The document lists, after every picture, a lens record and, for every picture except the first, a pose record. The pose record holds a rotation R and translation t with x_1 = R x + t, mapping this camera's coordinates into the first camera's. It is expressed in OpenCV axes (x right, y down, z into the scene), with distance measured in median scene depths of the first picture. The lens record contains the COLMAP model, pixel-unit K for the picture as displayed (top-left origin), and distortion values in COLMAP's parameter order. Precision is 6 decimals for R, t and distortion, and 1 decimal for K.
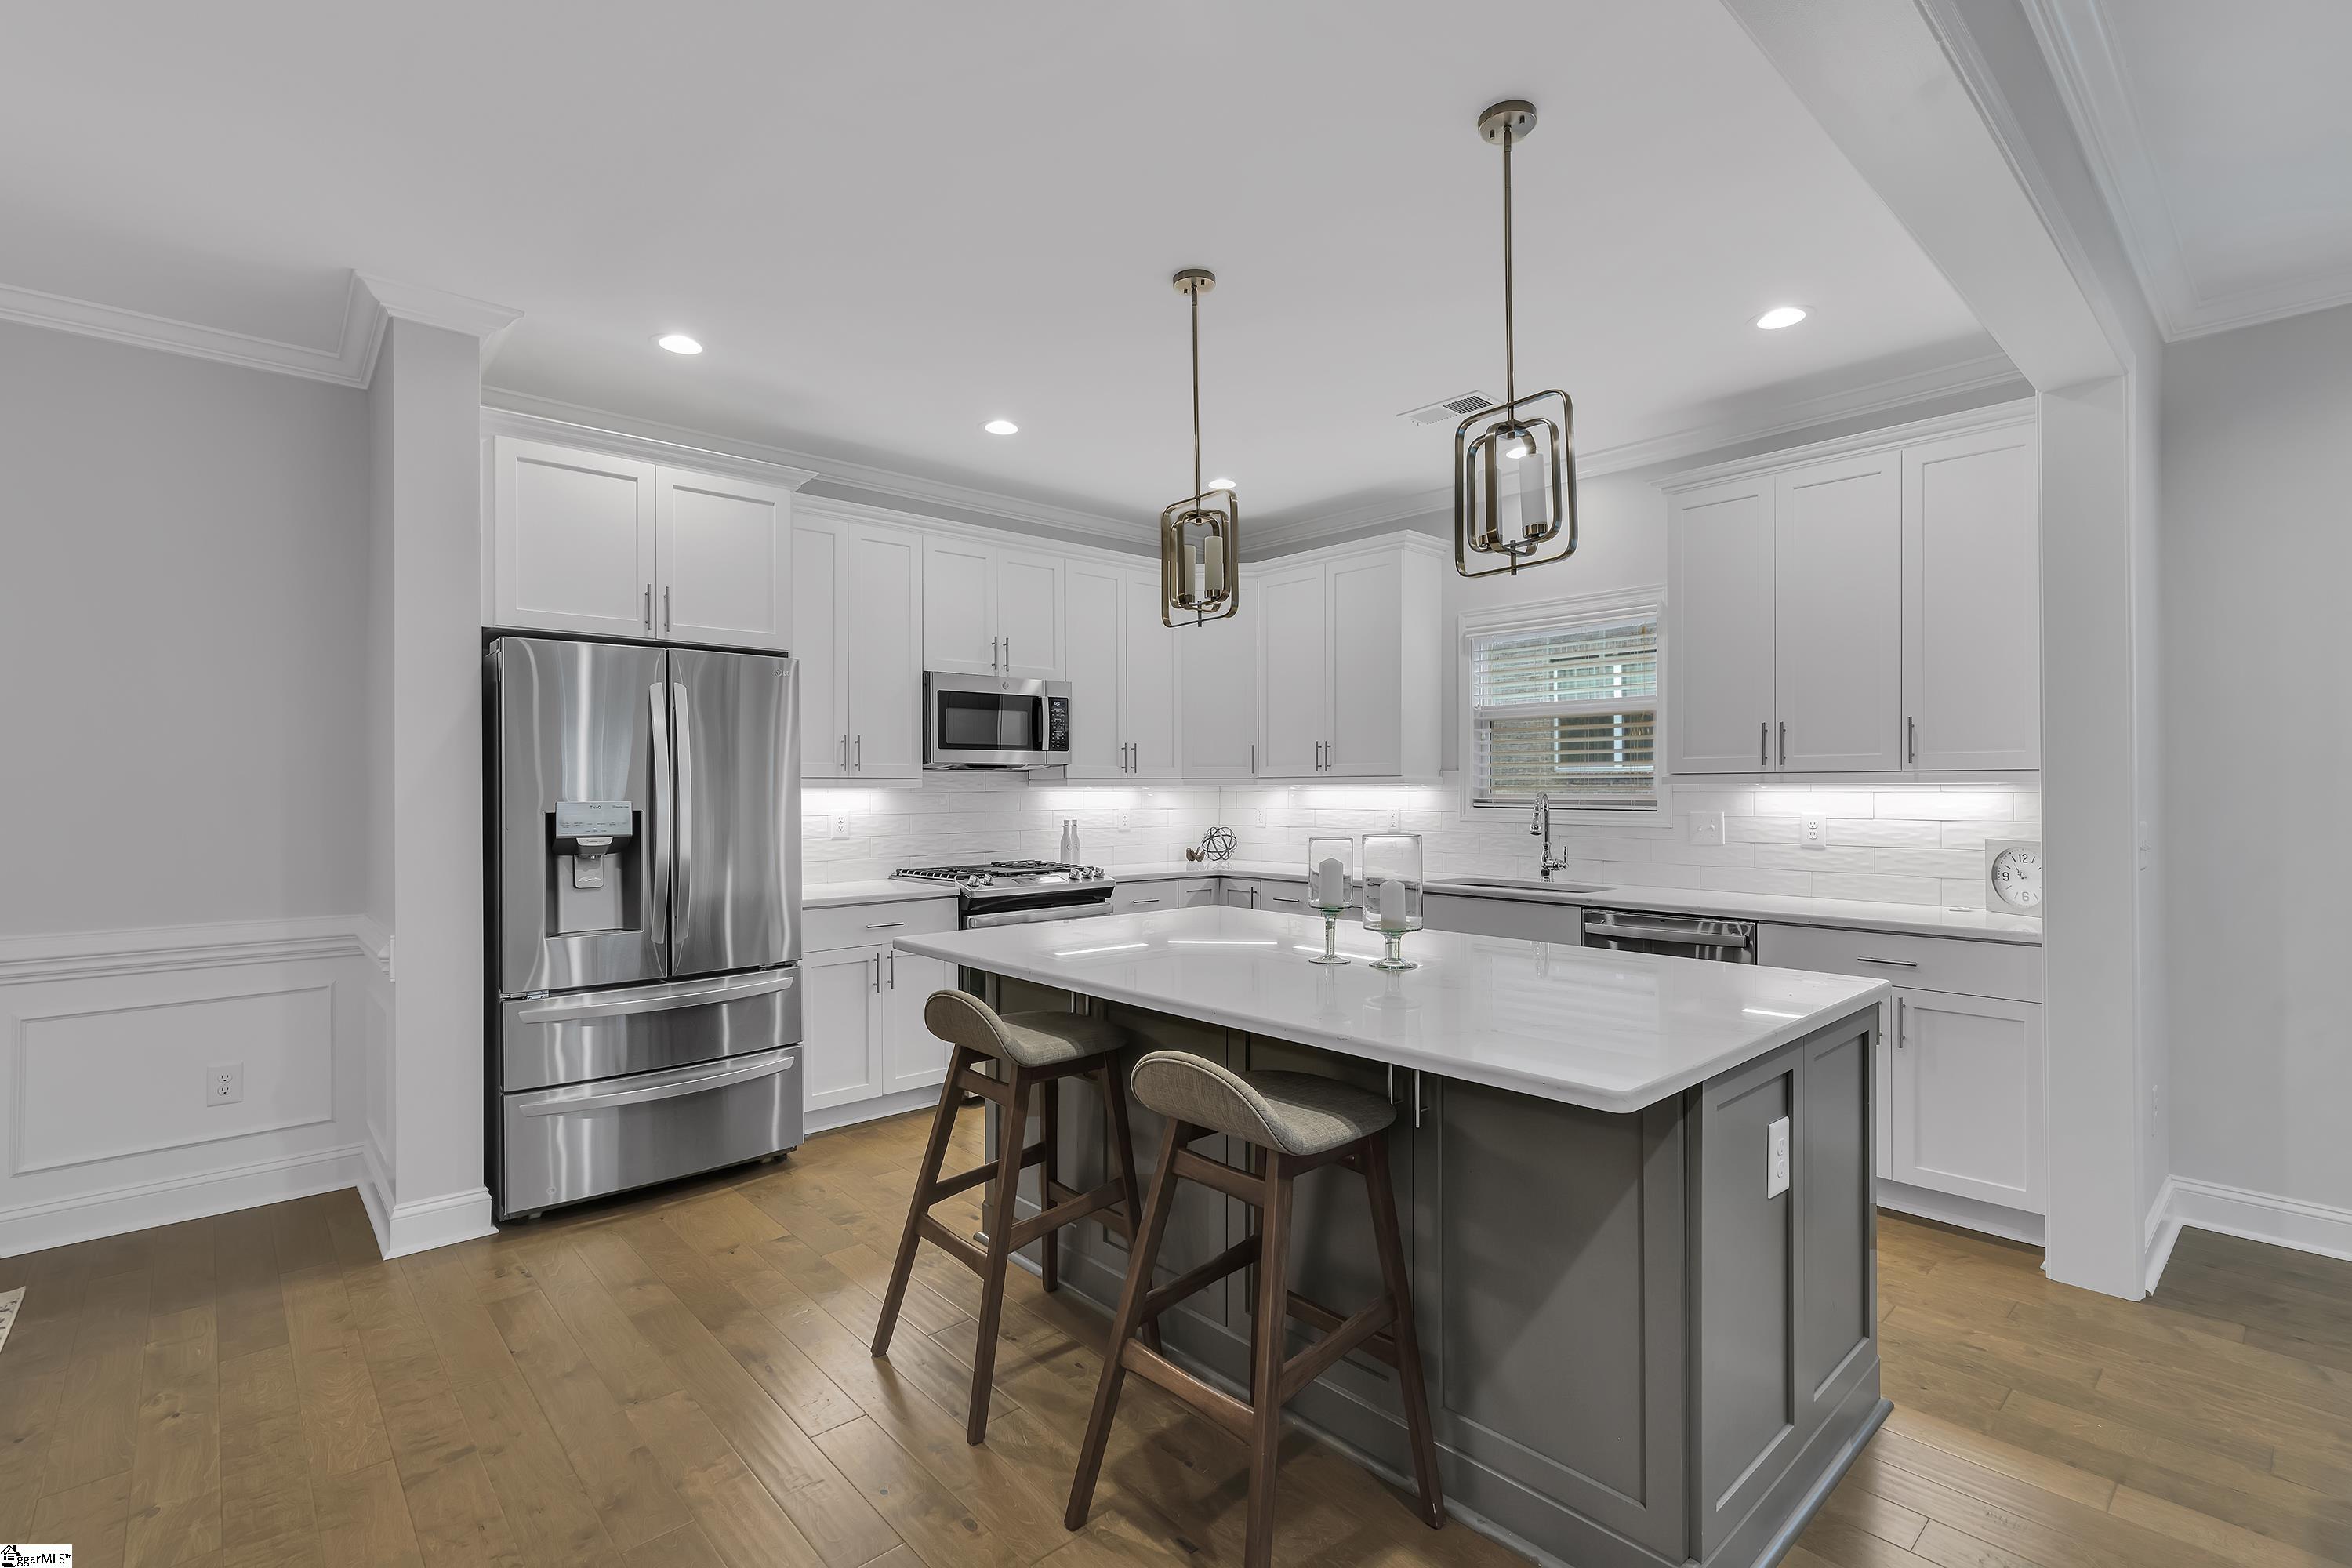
lens RADIAL K [[1065.0, 0, 1167.7], [0, 1065.0, 783.7], [0, 0, 1]] dist [-0.002270, 0.001003]
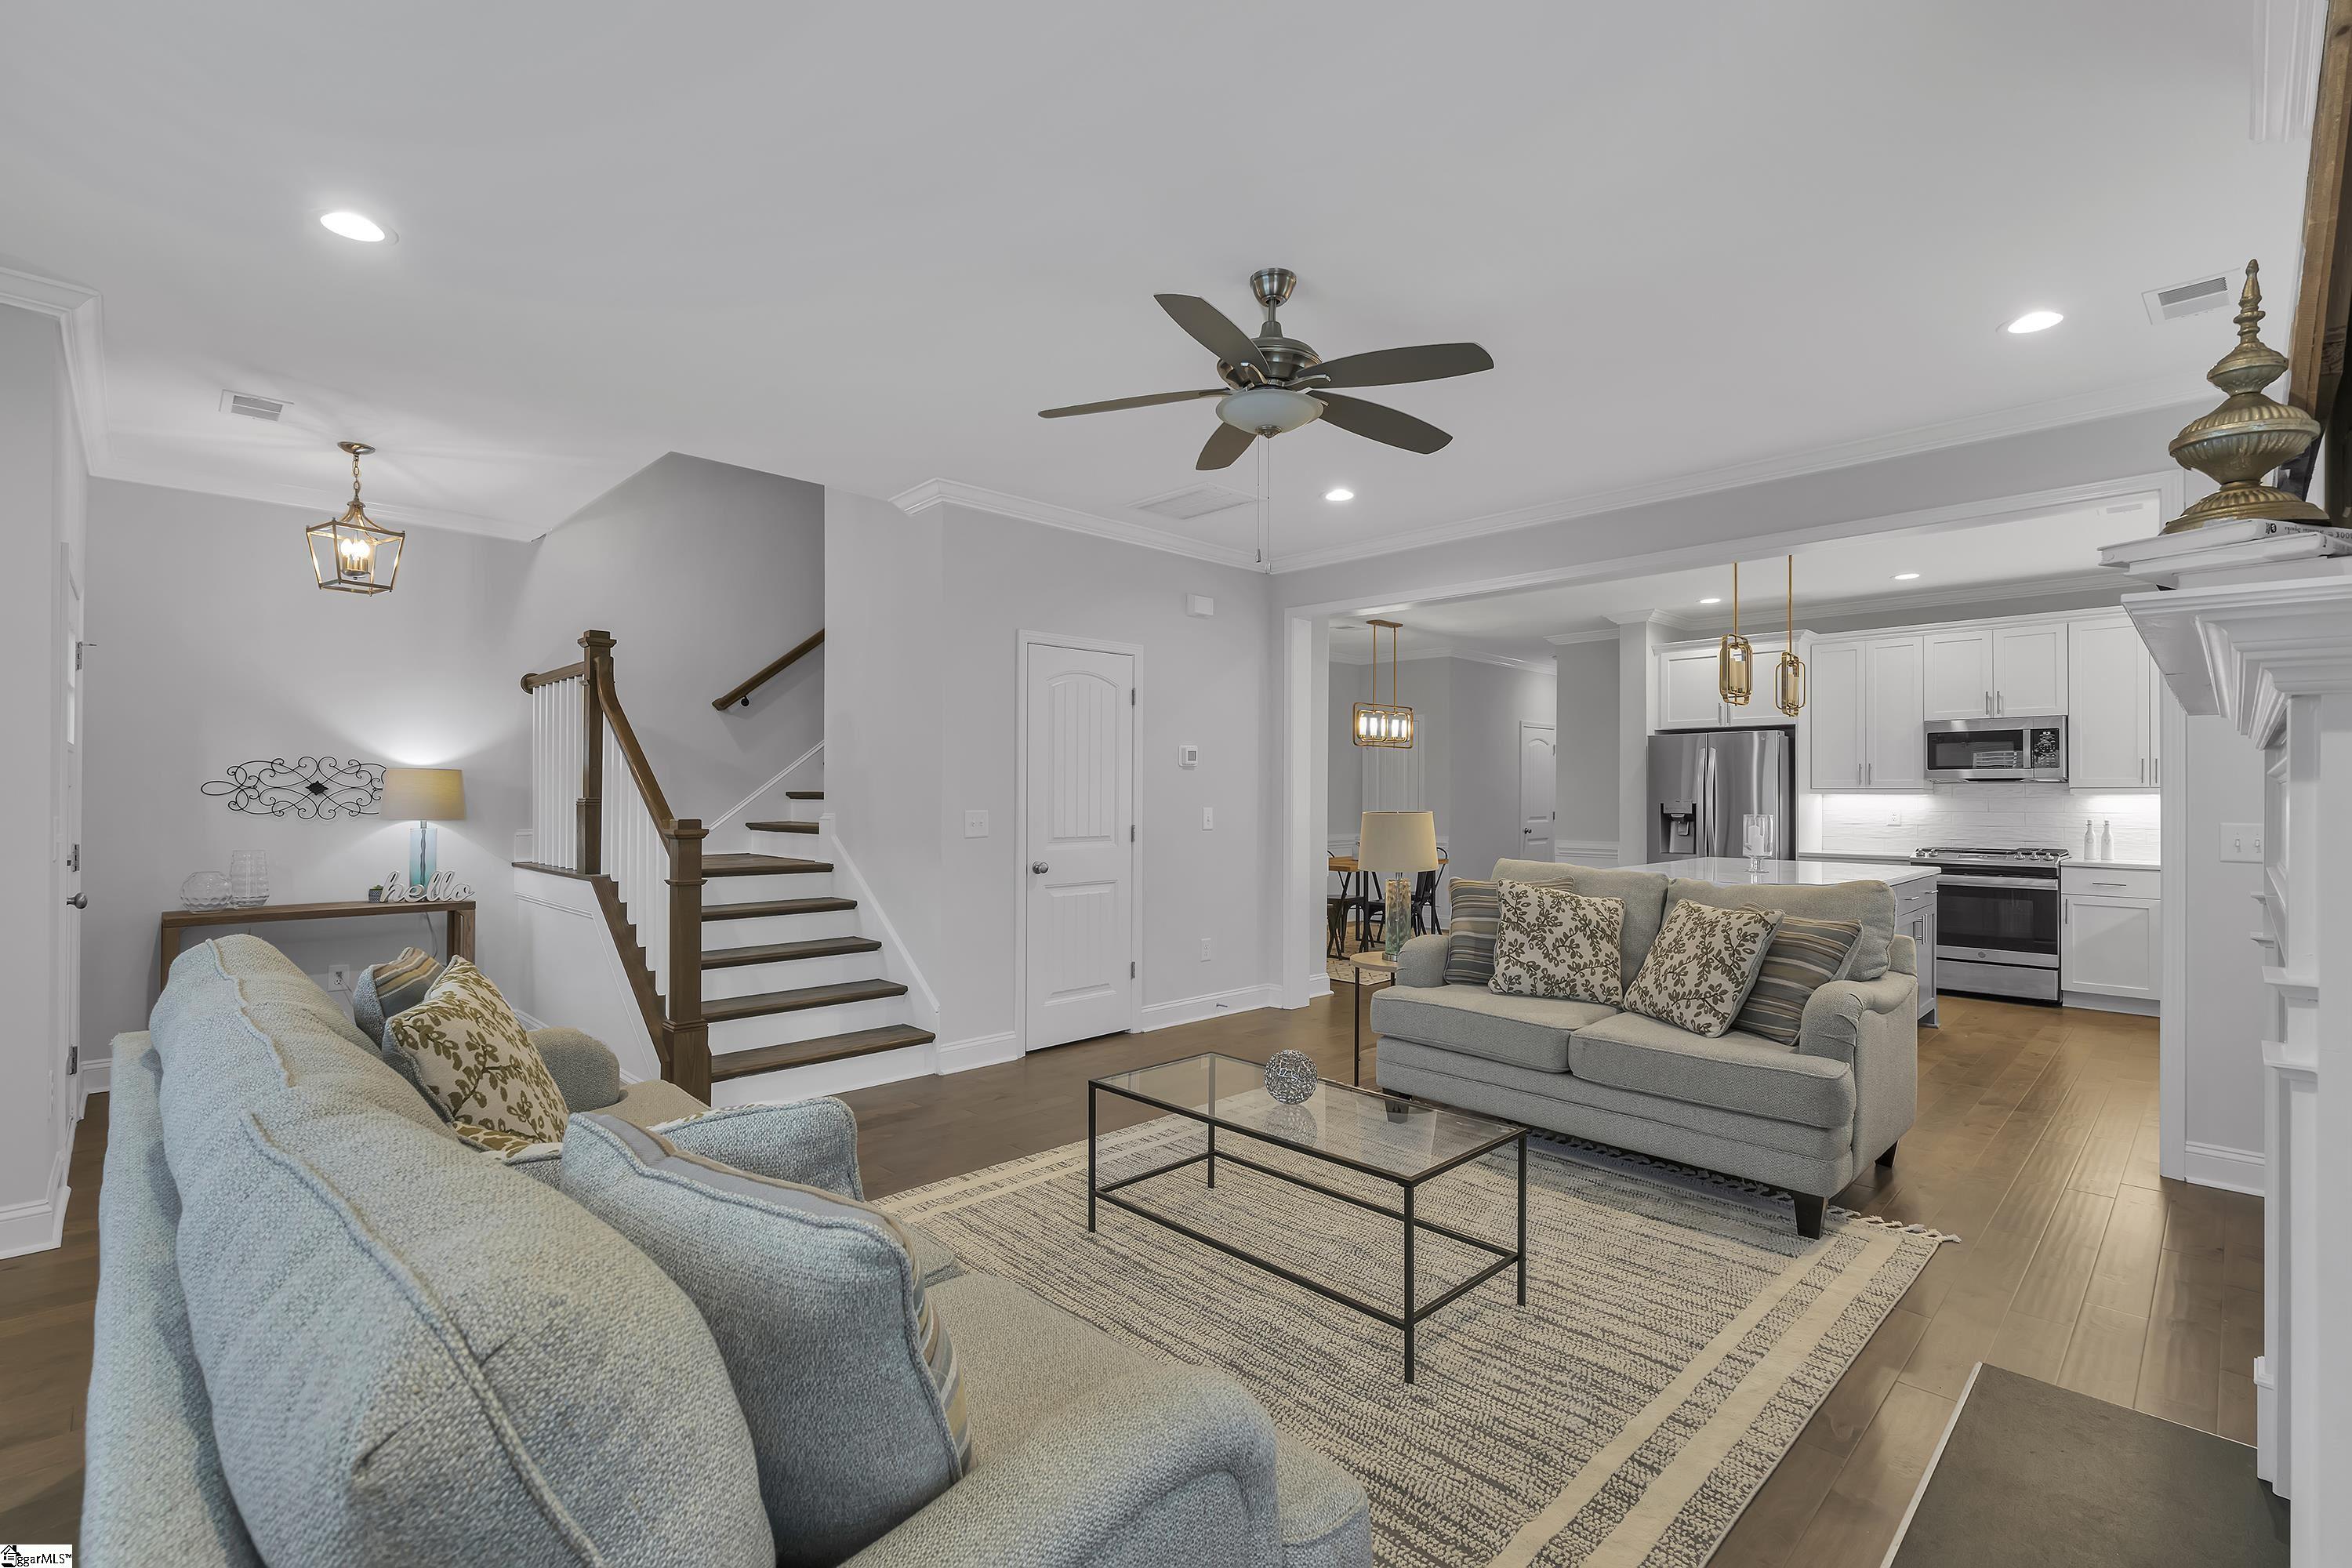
lens RADIAL K [[1065.0, 0, 1167.7], [0, 1065.0, 783.7], [0, 0, 1]] dist [-0.002270, 0.001003]
pose [[0.055440, -0.009396, -0.998418, 1.544559], [-0.000308, 0.999956, -0.009427, 0.003225], [0.998462, 0.000830, 0.055435, -0.246156]]
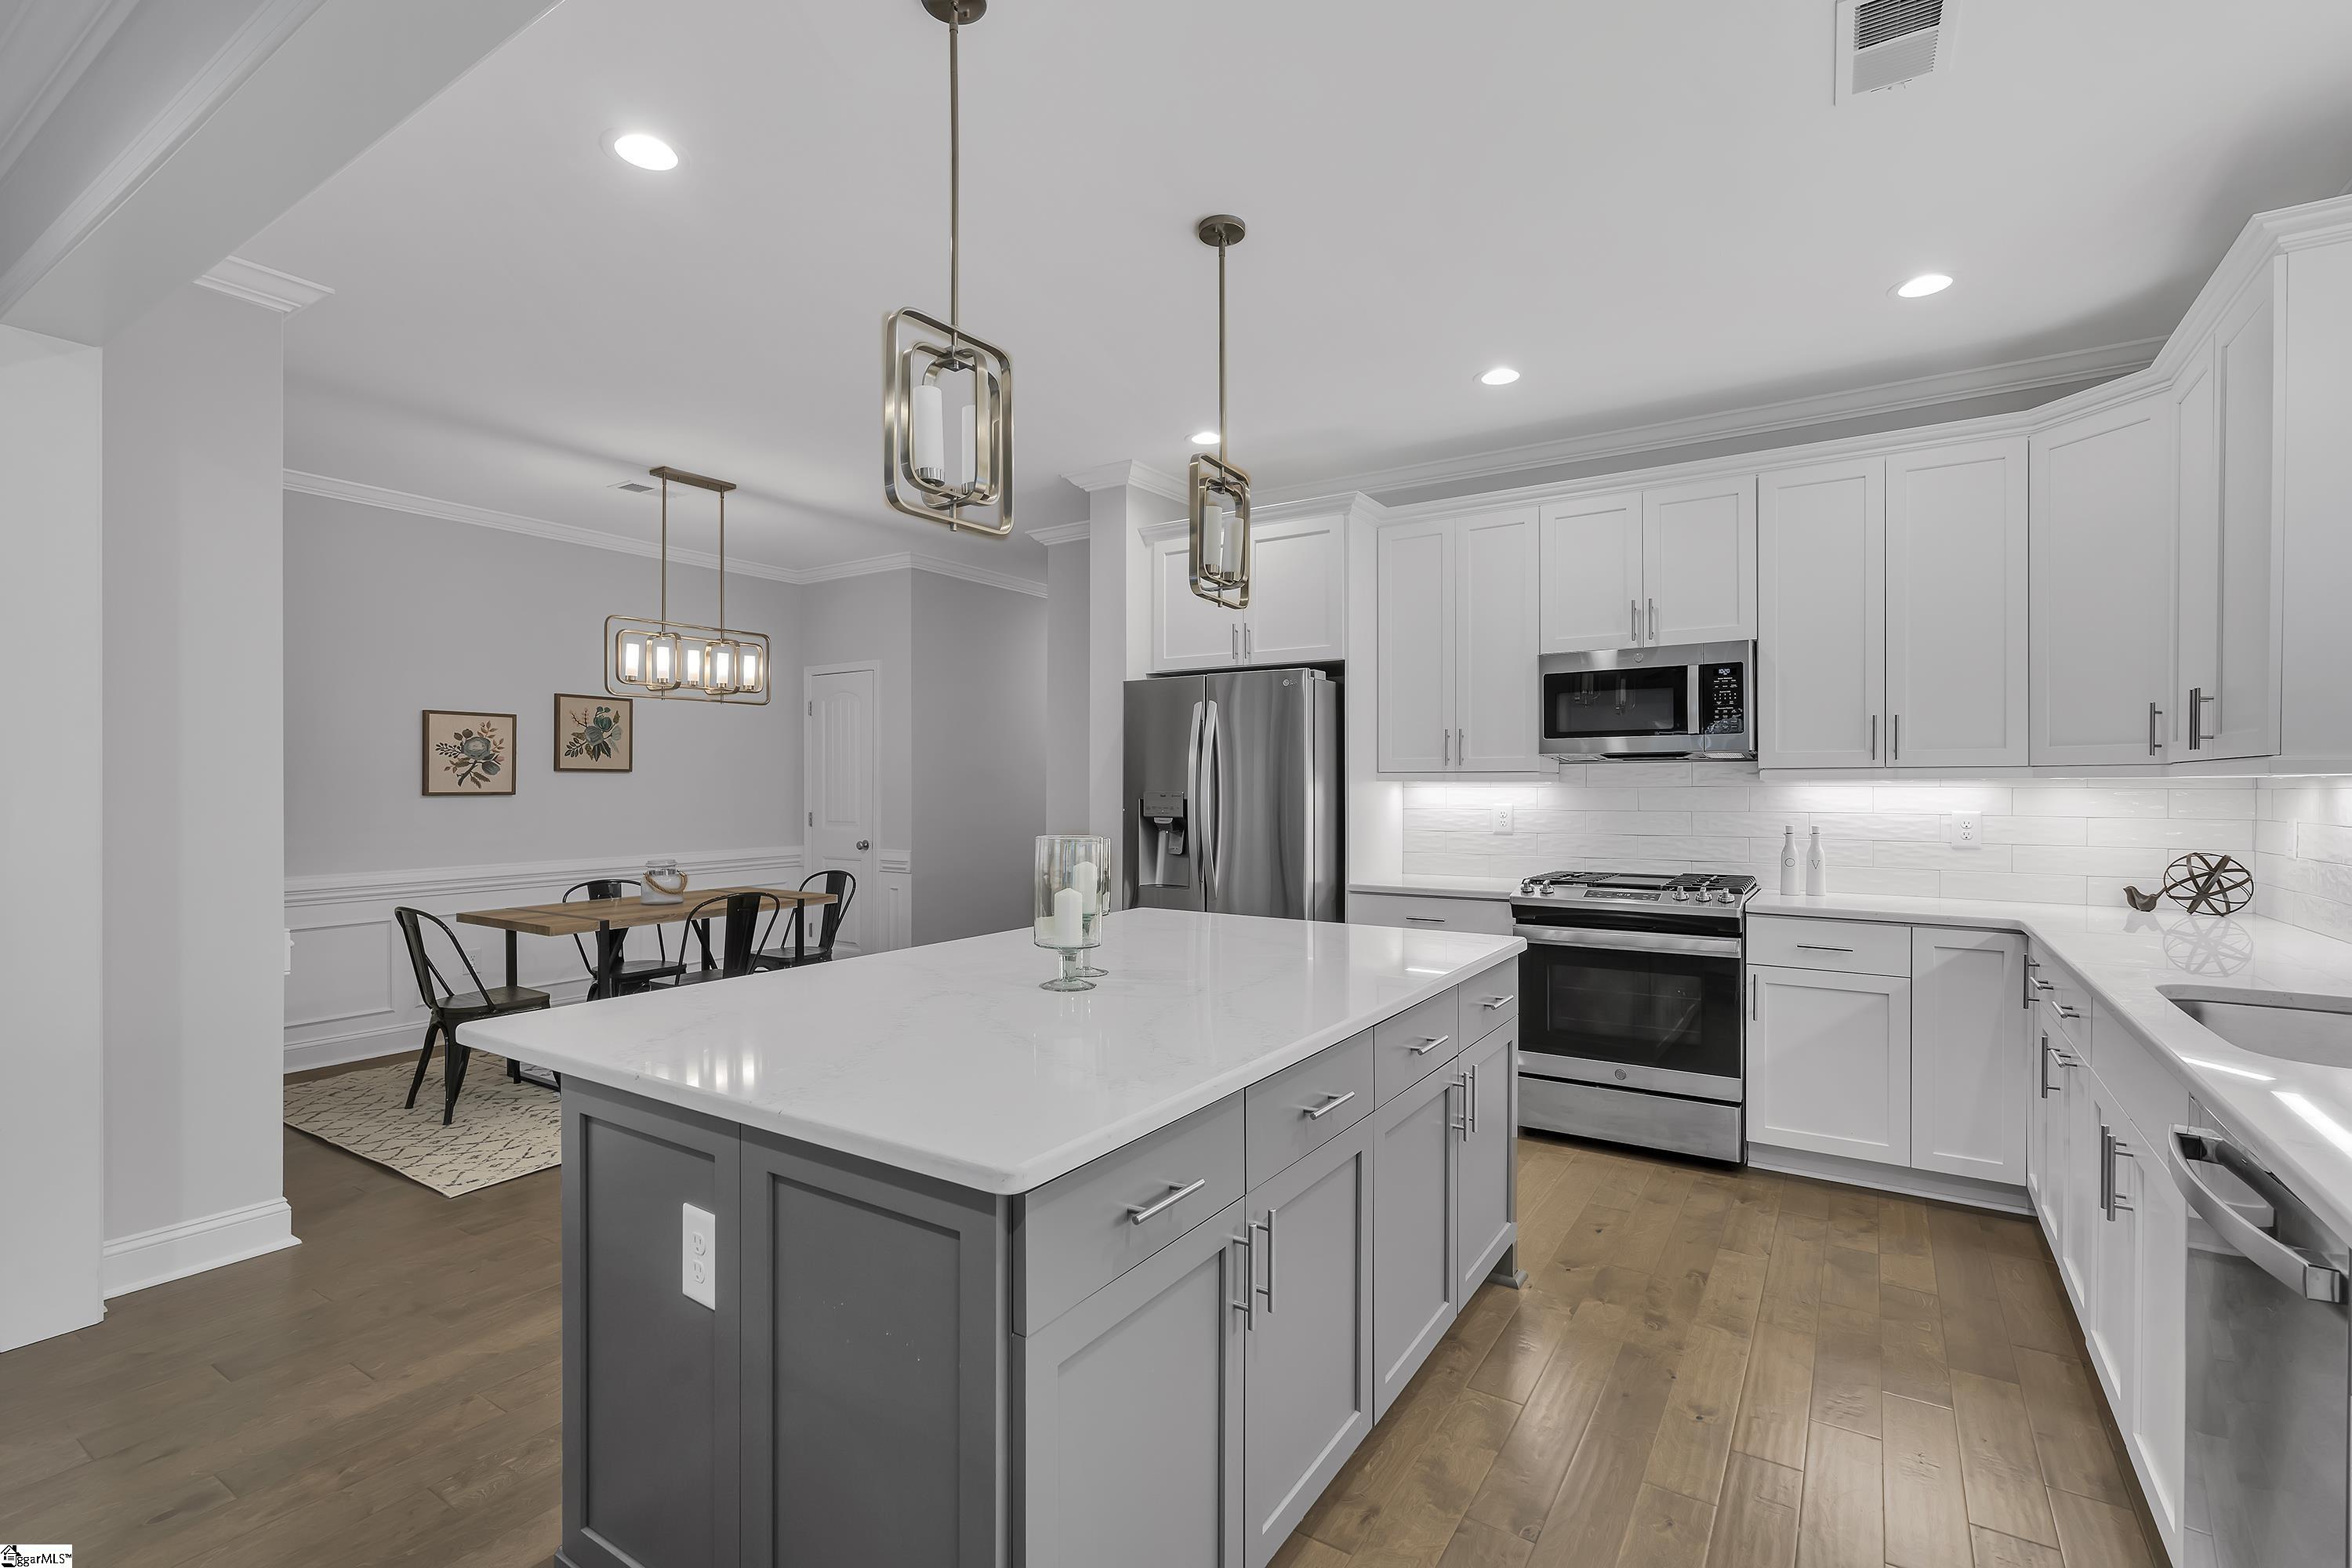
lens RADIAL K [[1065.0, 0, 1167.7], [0, 1065.0, 783.7], [0, 0, 1]] dist [-0.002270, 0.001003]
pose [[0.266026, 0.004649, -0.963955, 0.685409], [0.004663, 0.999970, 0.006109, -0.002173], [0.963954, -0.006121, 0.265997, 0.540917]]
